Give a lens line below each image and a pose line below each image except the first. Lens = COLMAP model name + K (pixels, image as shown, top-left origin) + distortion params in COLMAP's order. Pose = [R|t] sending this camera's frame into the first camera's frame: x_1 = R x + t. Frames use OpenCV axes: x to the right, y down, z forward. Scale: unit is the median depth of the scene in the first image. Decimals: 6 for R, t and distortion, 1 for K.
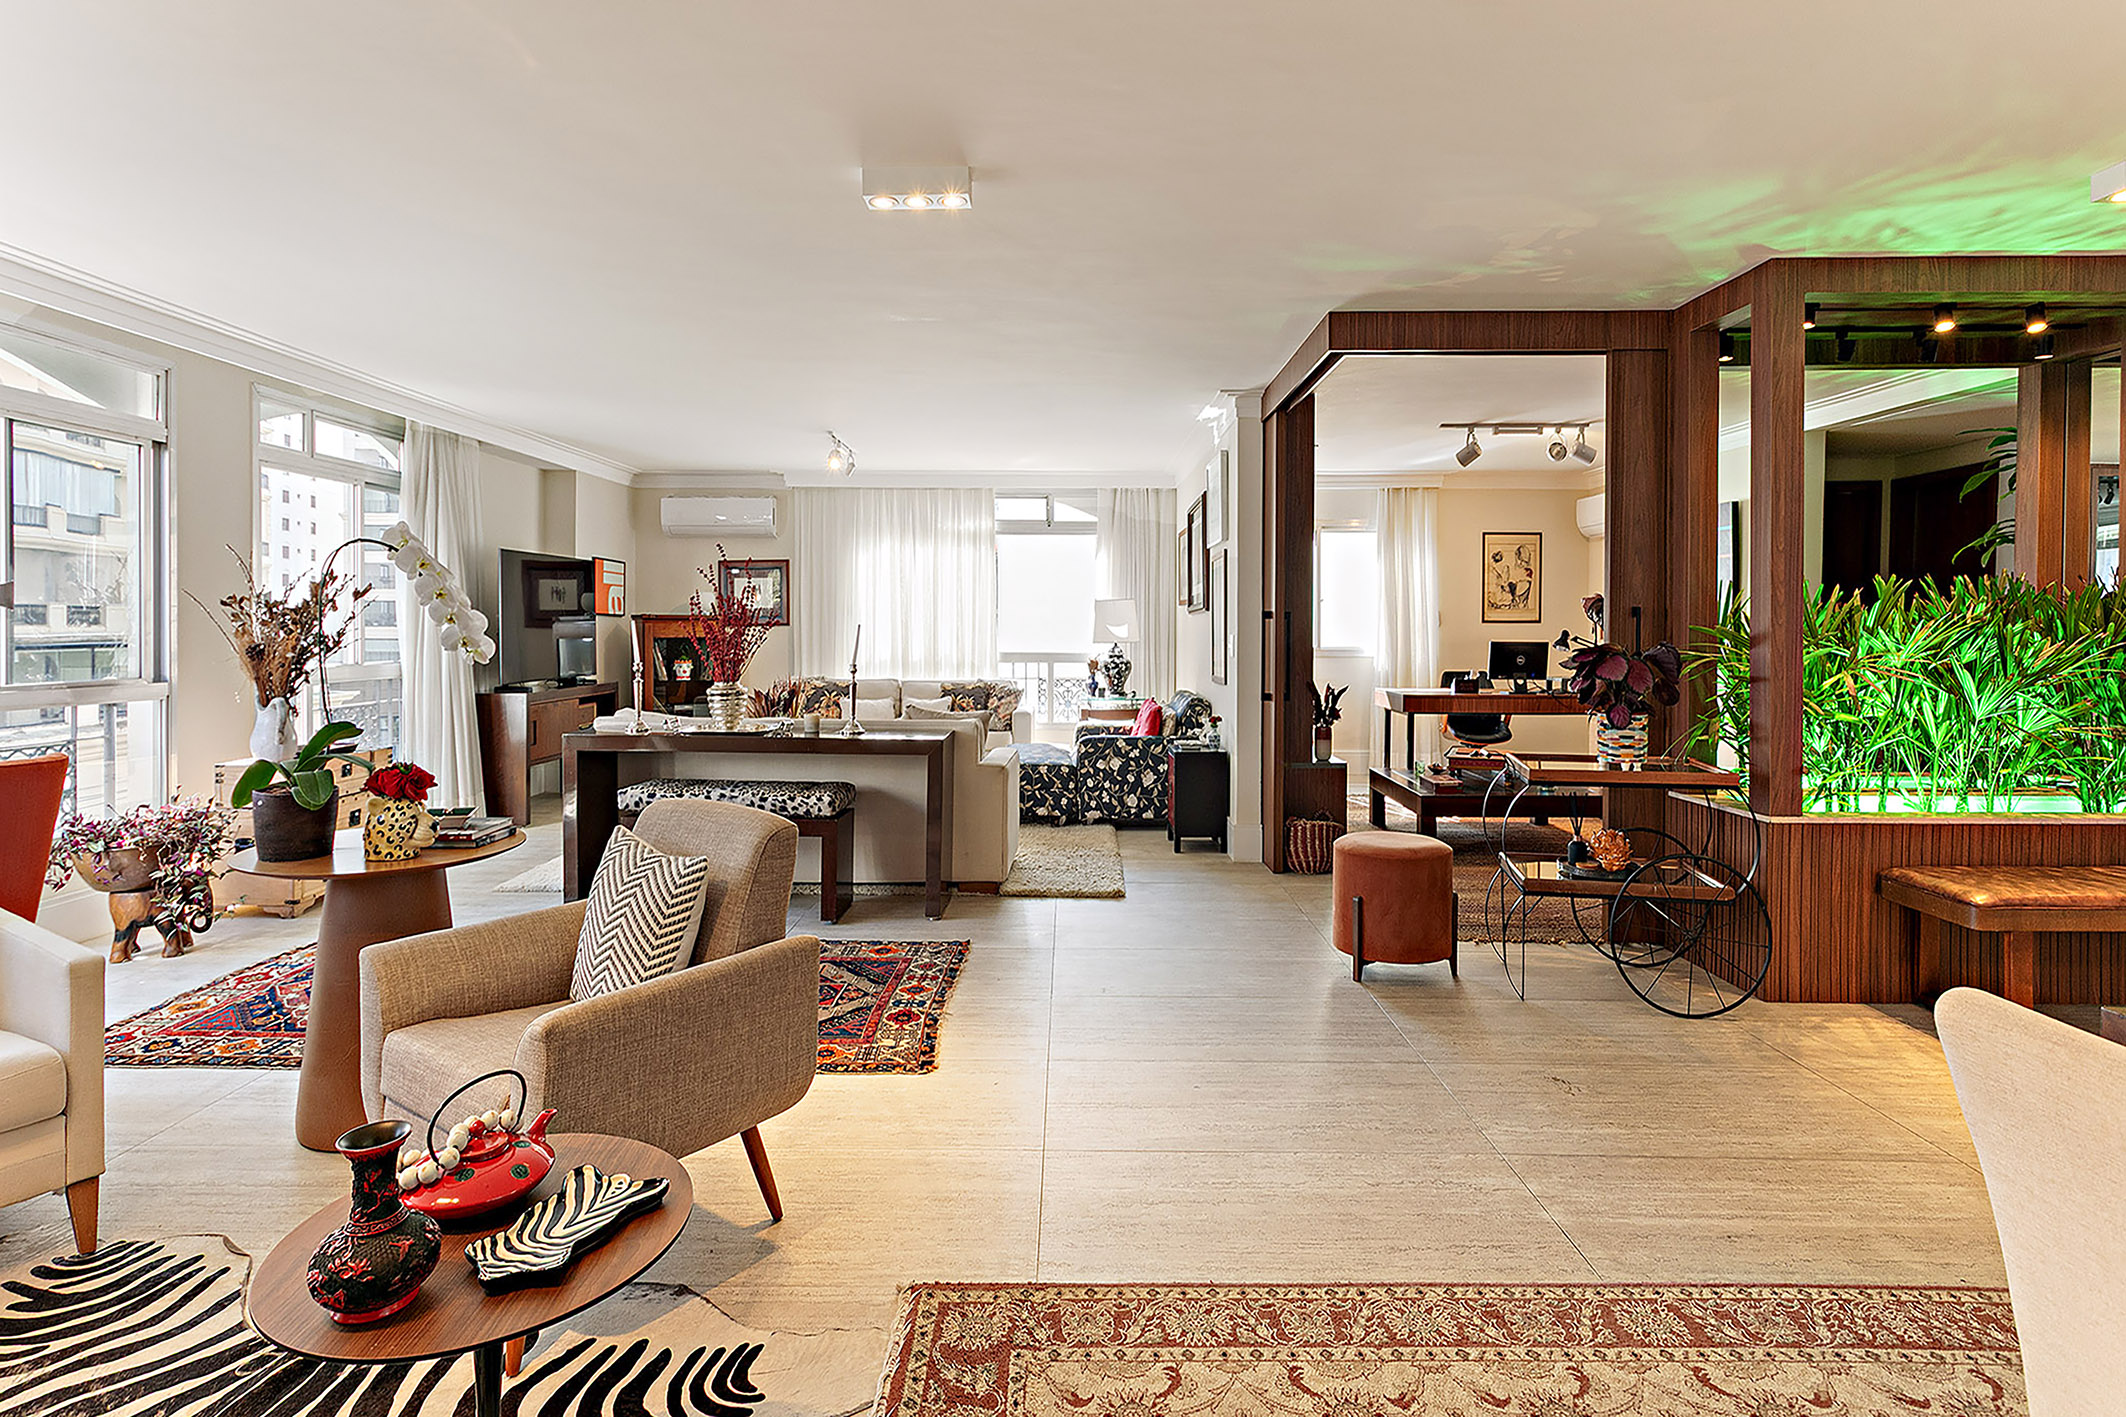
lens RADIAL K [[1110.8, 0, 1063.0], [0, 1110.8, 708.5], [0, 0, 1]] dist [0.003156, 0.001949]
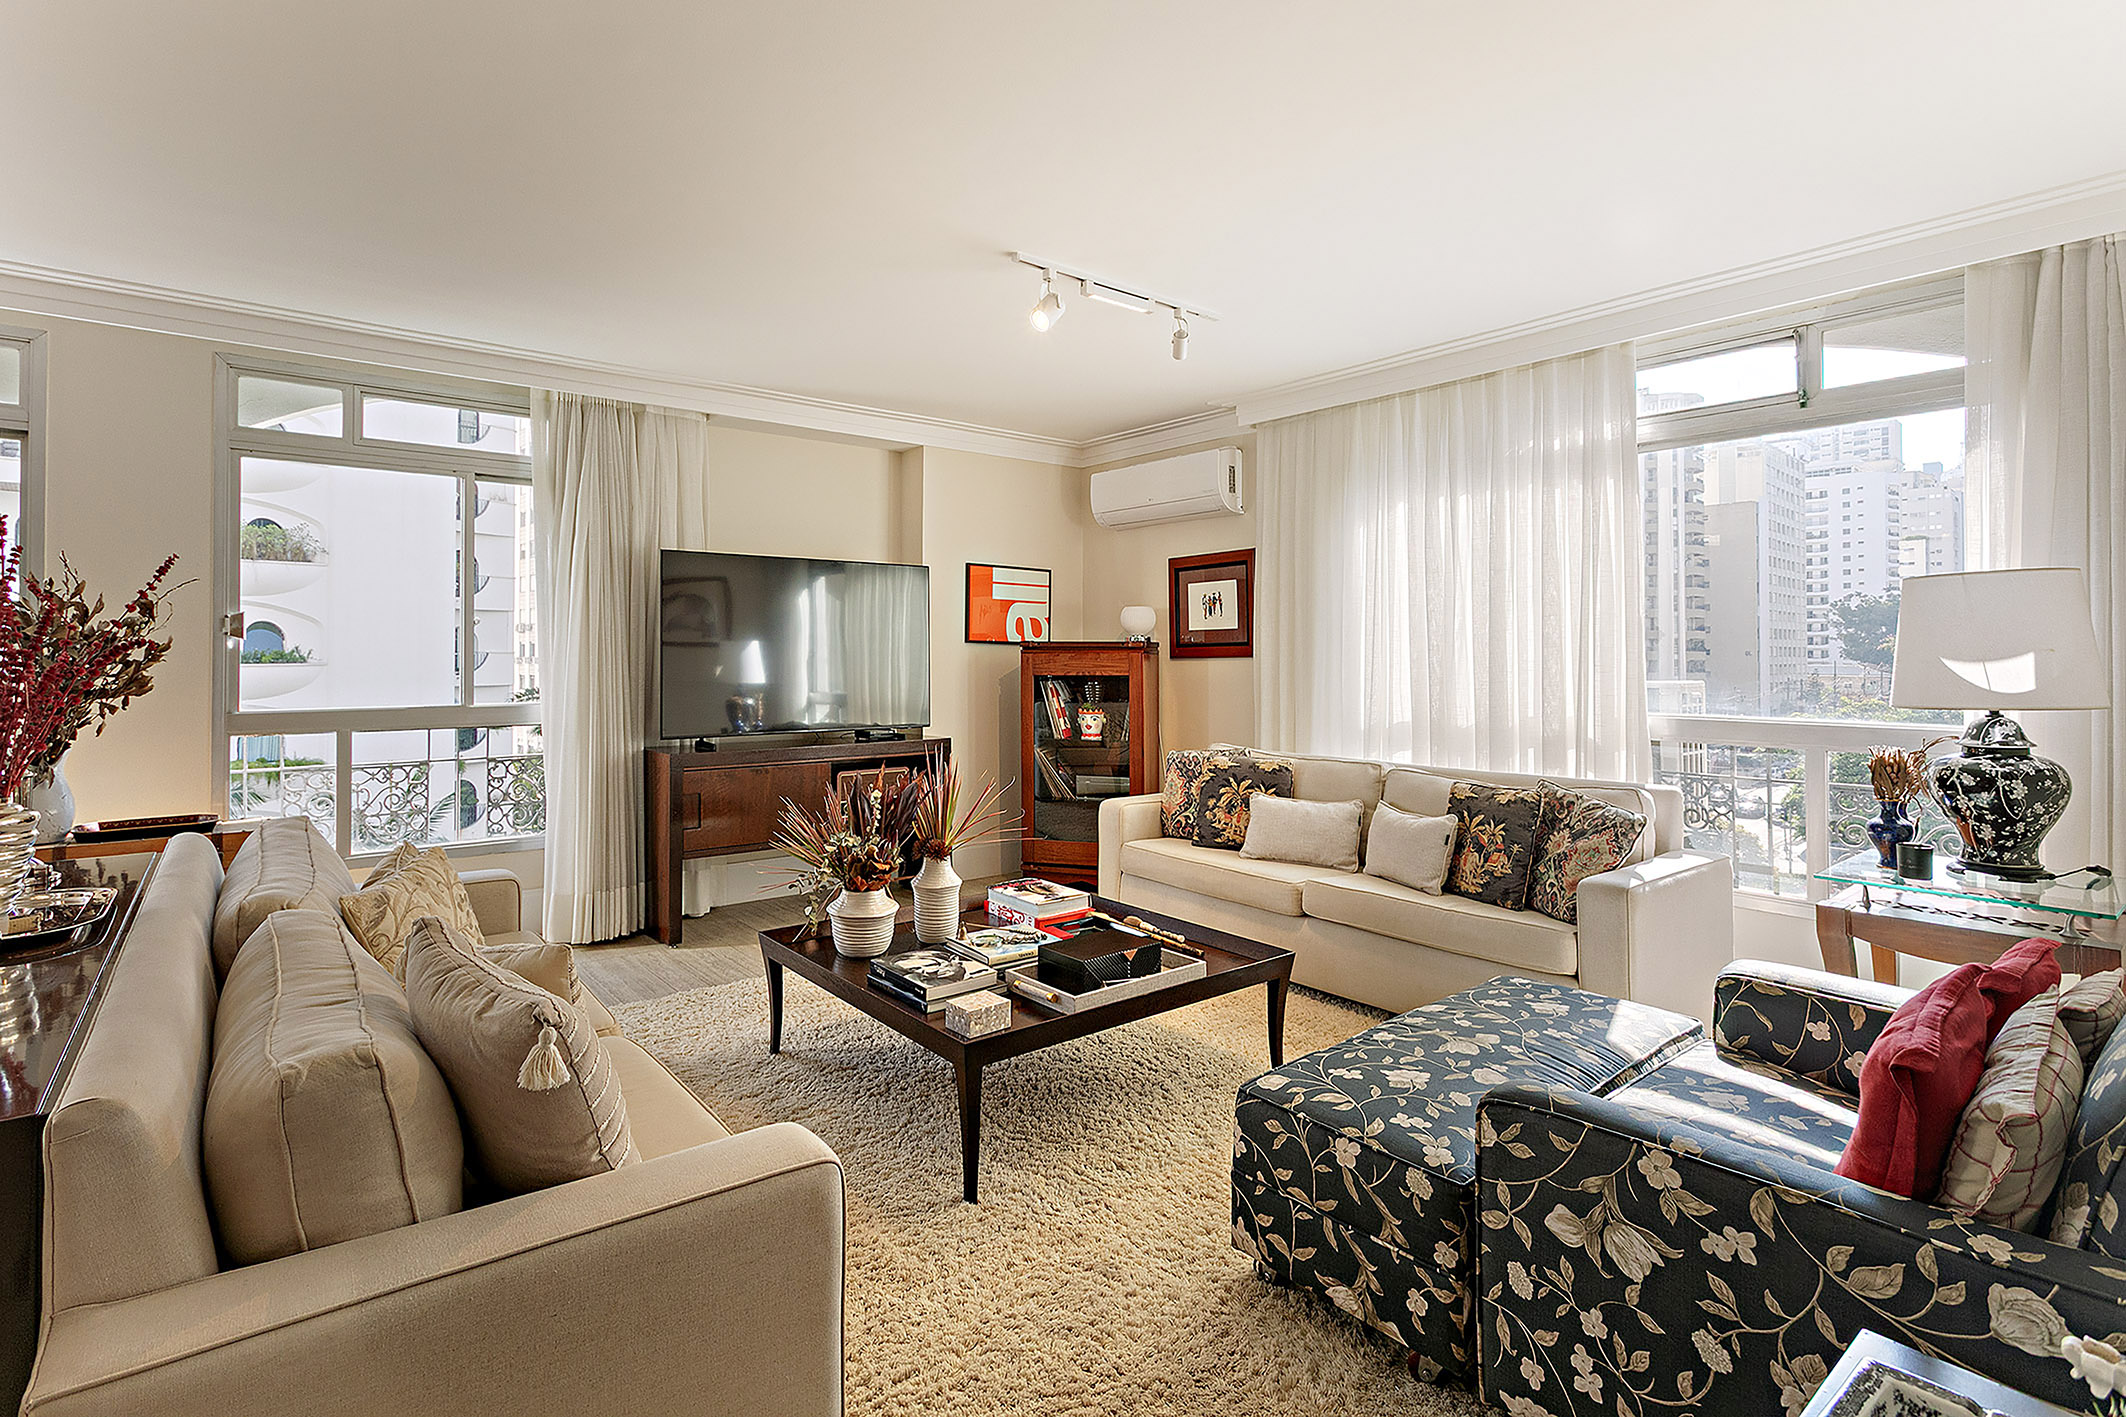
lens RADIAL K [[1028.5, 0, 928.4], [0, 1028.5, 647.8], [0, 0, 1]] dist [0.000088, 0.000204]
pose [[0.598883, -0.006525, -0.800810, 0.131184], [-0.060418, 0.996749, -0.053306, -0.054846], [0.798554, 0.080307, 0.596542, 0.743748]]
